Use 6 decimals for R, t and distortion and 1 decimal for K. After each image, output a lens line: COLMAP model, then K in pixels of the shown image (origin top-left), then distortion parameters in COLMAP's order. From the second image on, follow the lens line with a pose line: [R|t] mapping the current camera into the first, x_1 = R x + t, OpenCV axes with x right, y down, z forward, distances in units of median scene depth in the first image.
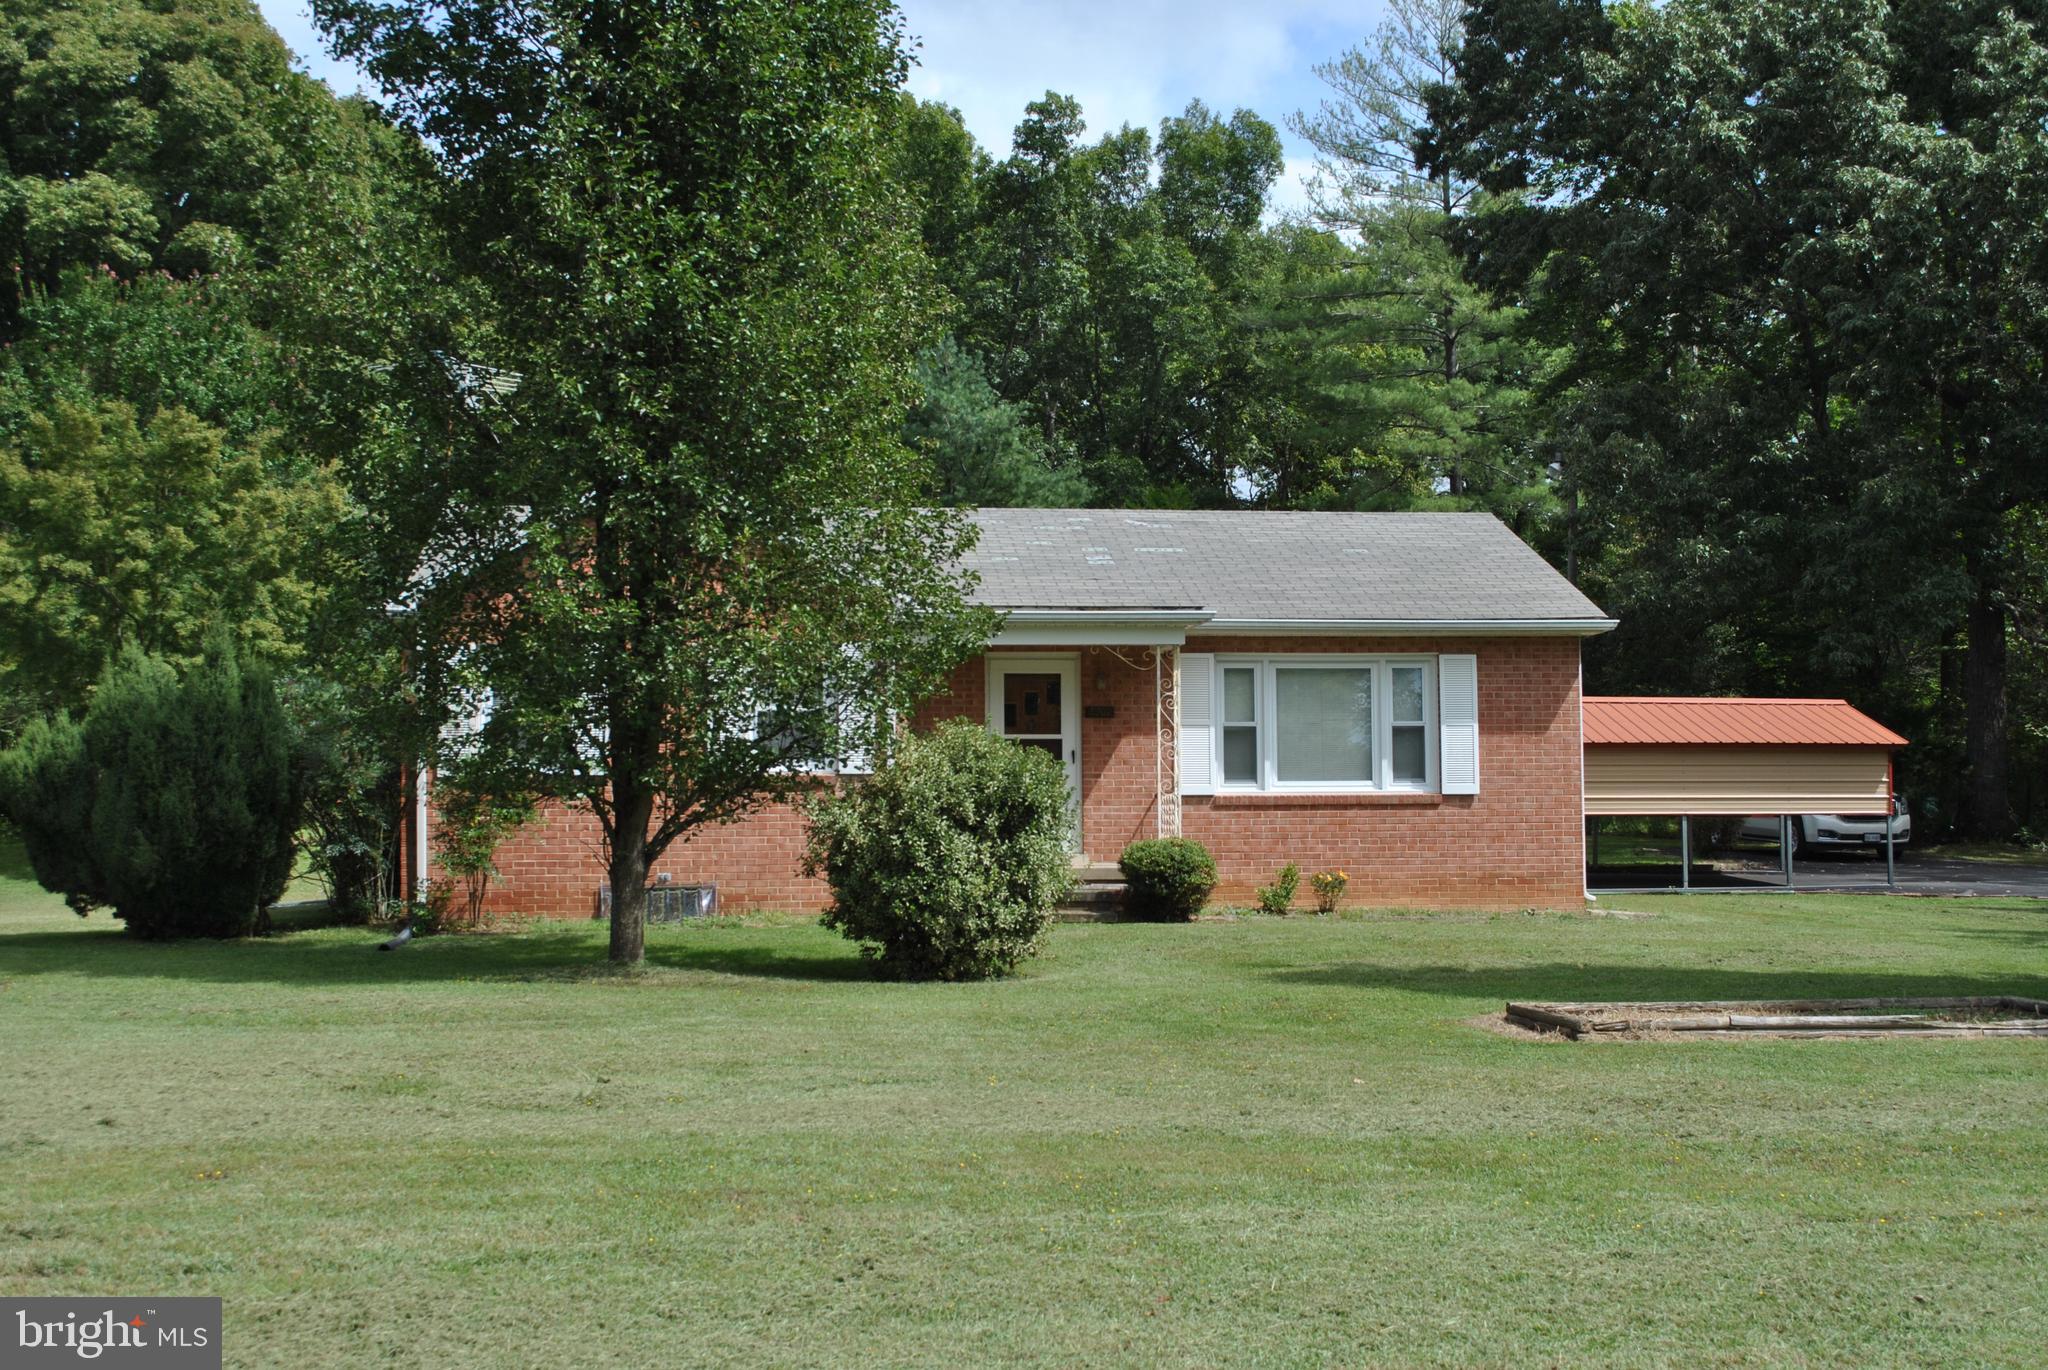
lens RADIAL K [[2333.8, 0, 1023.8], [0, 2333.8, 697.8], [0, 0, 1]] dist [-0.034730, 0.000000]
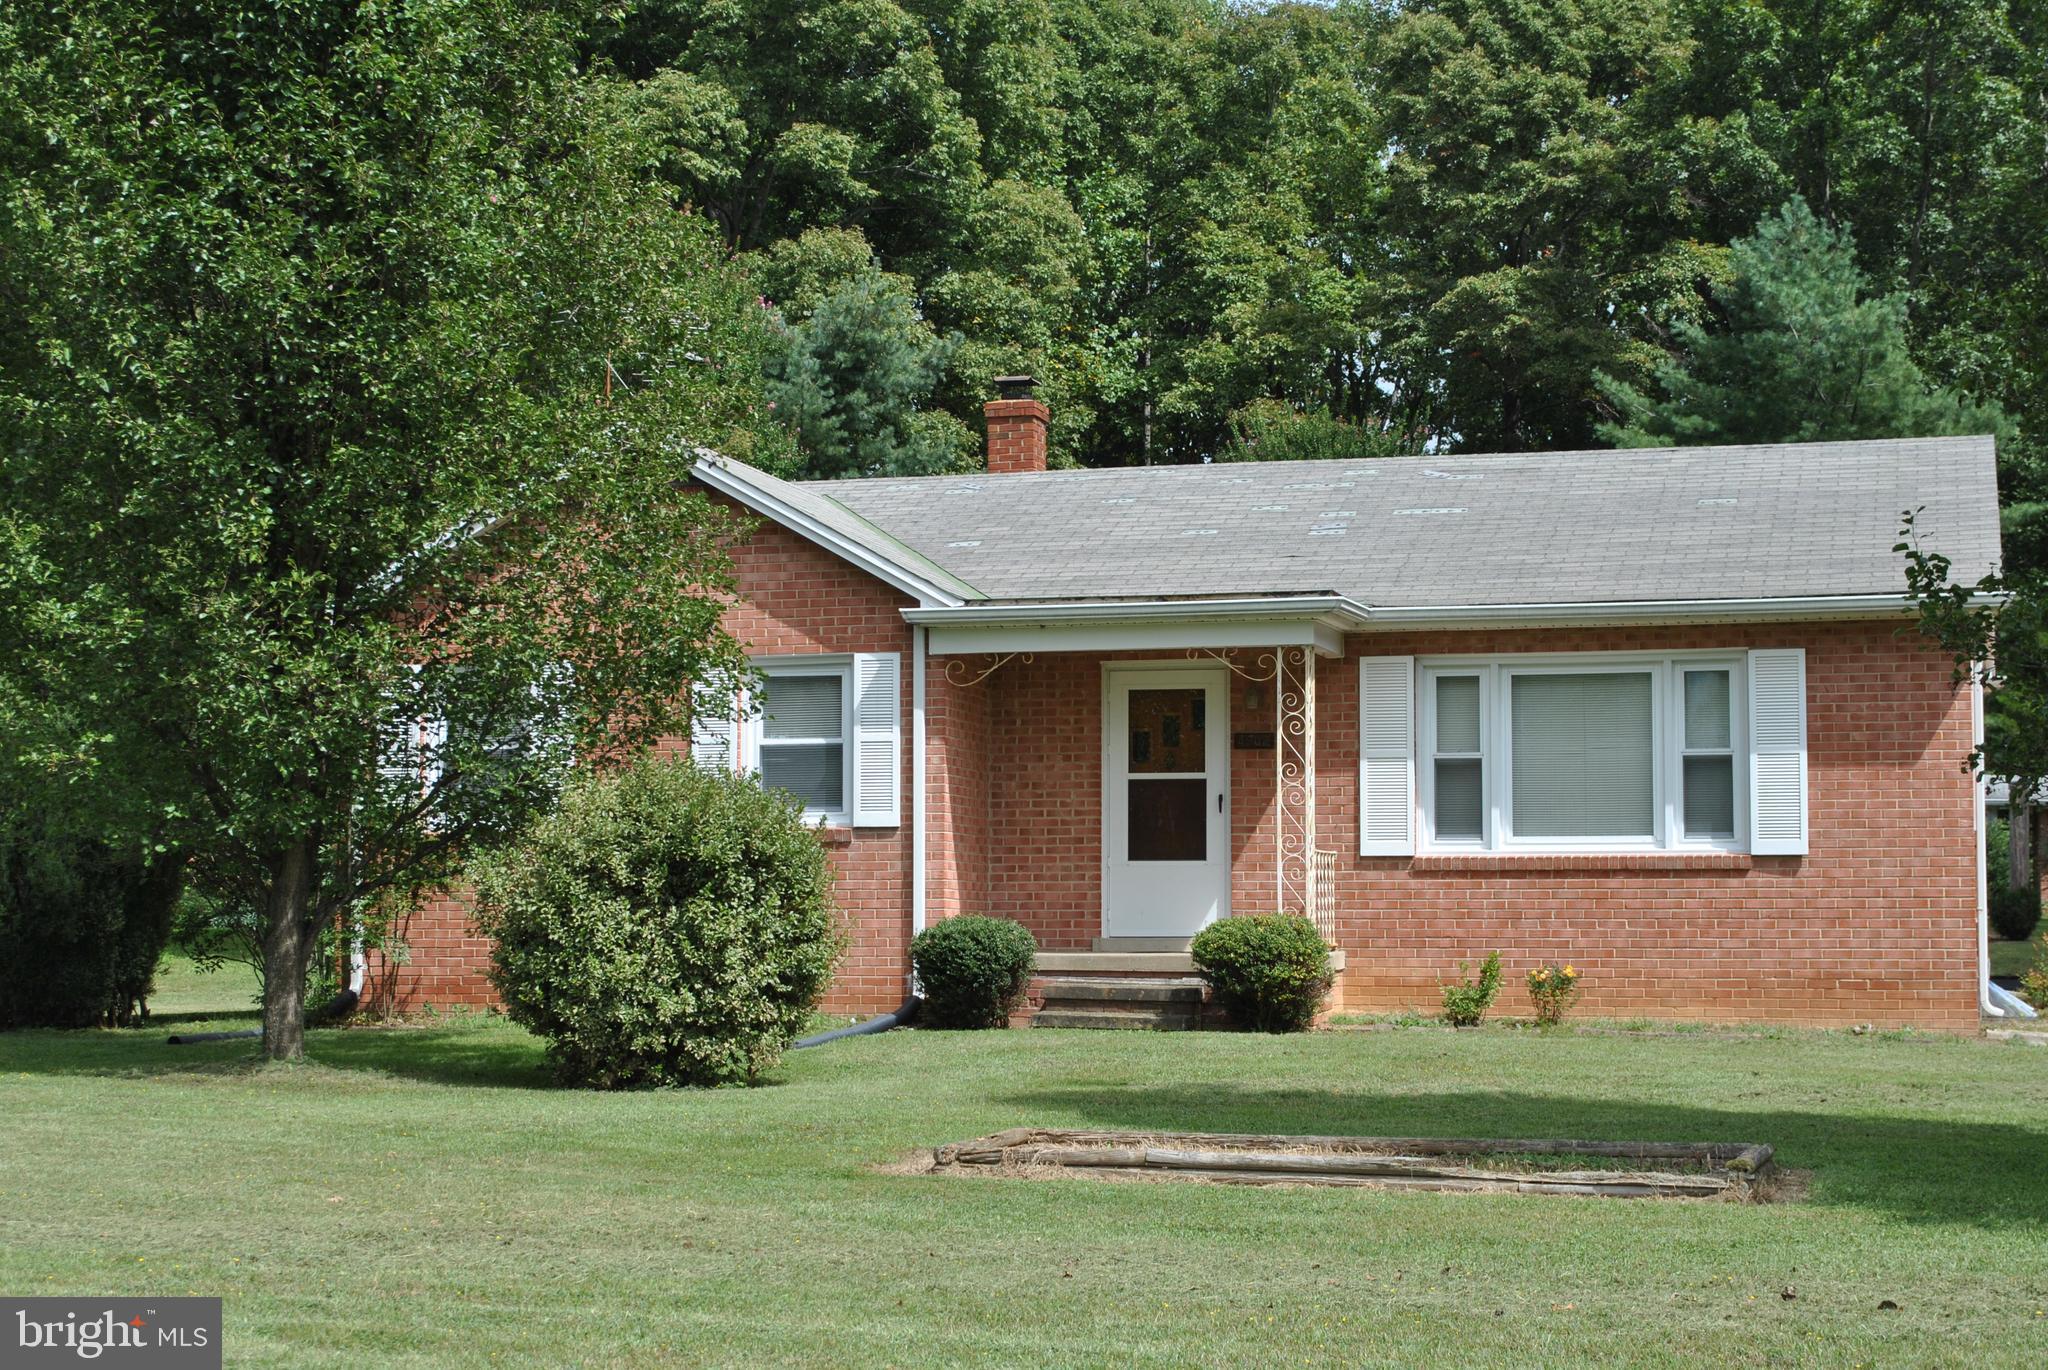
lens RADIAL K [[3313.4, 0, 1024.2], [0, 3313.4, 679.7], [0, 0, 1]] dist [0.015934, 0.000000]
pose [[0.932526, -0.019713, -0.360565, 0.331944], [0.013293, 0.999706, -0.020278, 0.006980], [0.360859, 0.014117, 0.932514, 0.019784]]
